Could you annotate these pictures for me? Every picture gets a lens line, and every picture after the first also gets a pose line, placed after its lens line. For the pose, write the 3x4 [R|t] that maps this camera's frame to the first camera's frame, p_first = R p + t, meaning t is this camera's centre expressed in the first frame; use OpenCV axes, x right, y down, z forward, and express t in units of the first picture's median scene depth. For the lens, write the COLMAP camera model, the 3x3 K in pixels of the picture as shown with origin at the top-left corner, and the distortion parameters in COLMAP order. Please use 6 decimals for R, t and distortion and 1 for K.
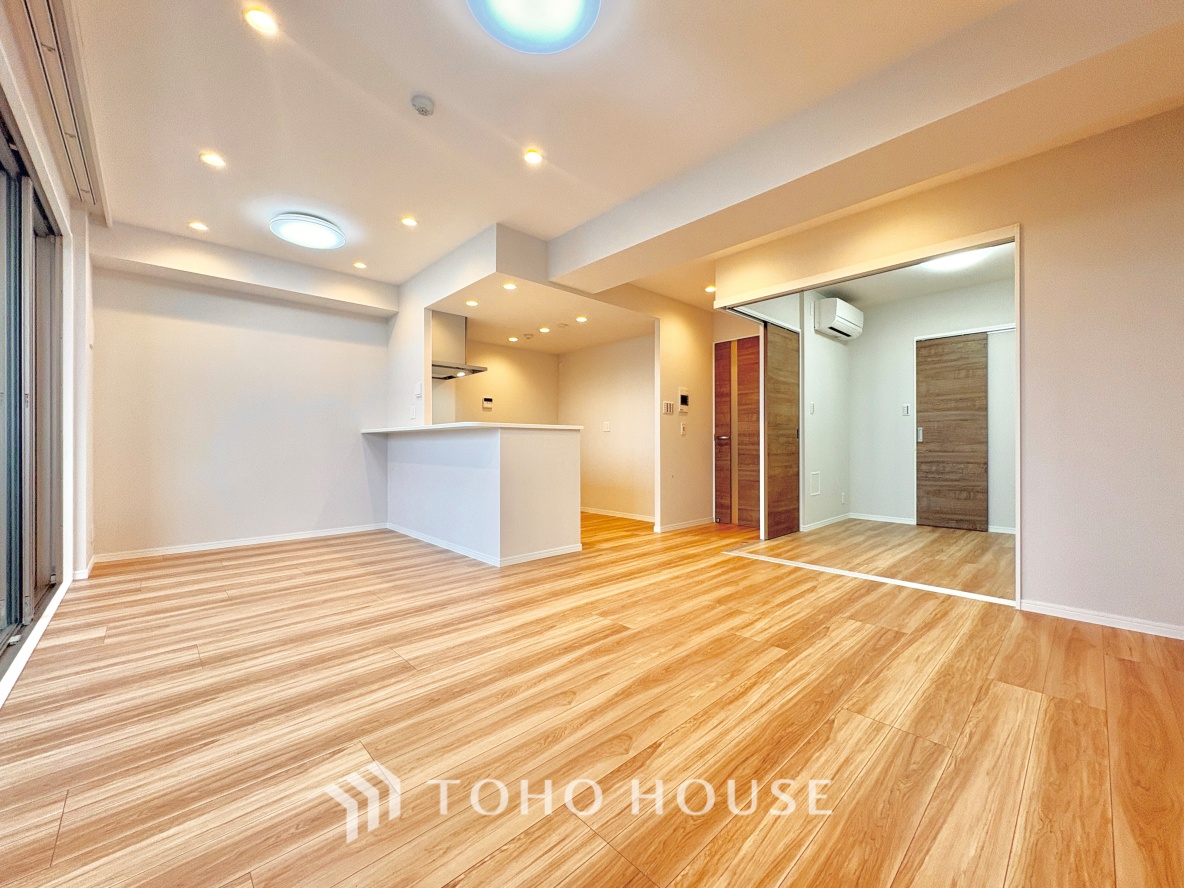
lens RADIAL K [[472.1, 0, 592.7], [0, 472.1, 444.9], [0, 0, 1]] dist [-0.000691, 0.000486]
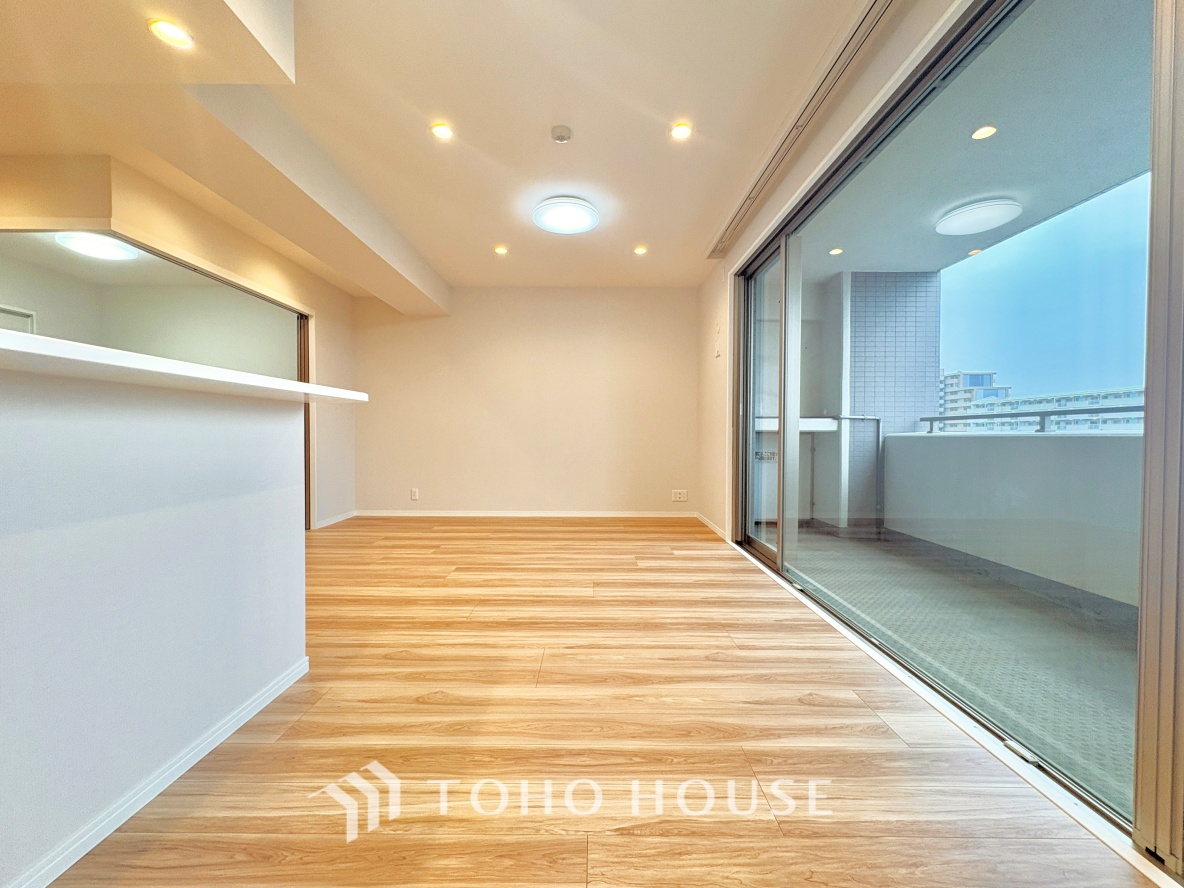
lens RADIAL K [[472.1, 0, 592.2], [0, 472.1, 441.0], [0, 0, 1]] dist [-0.000691, 0.000486]
pose [[-0.727920, -0.009826, 0.685592, -1.097487], [-0.003656, 0.999939, 0.010448, -0.002599], [-0.685653, 0.005099, -0.727911, 1.634157]]
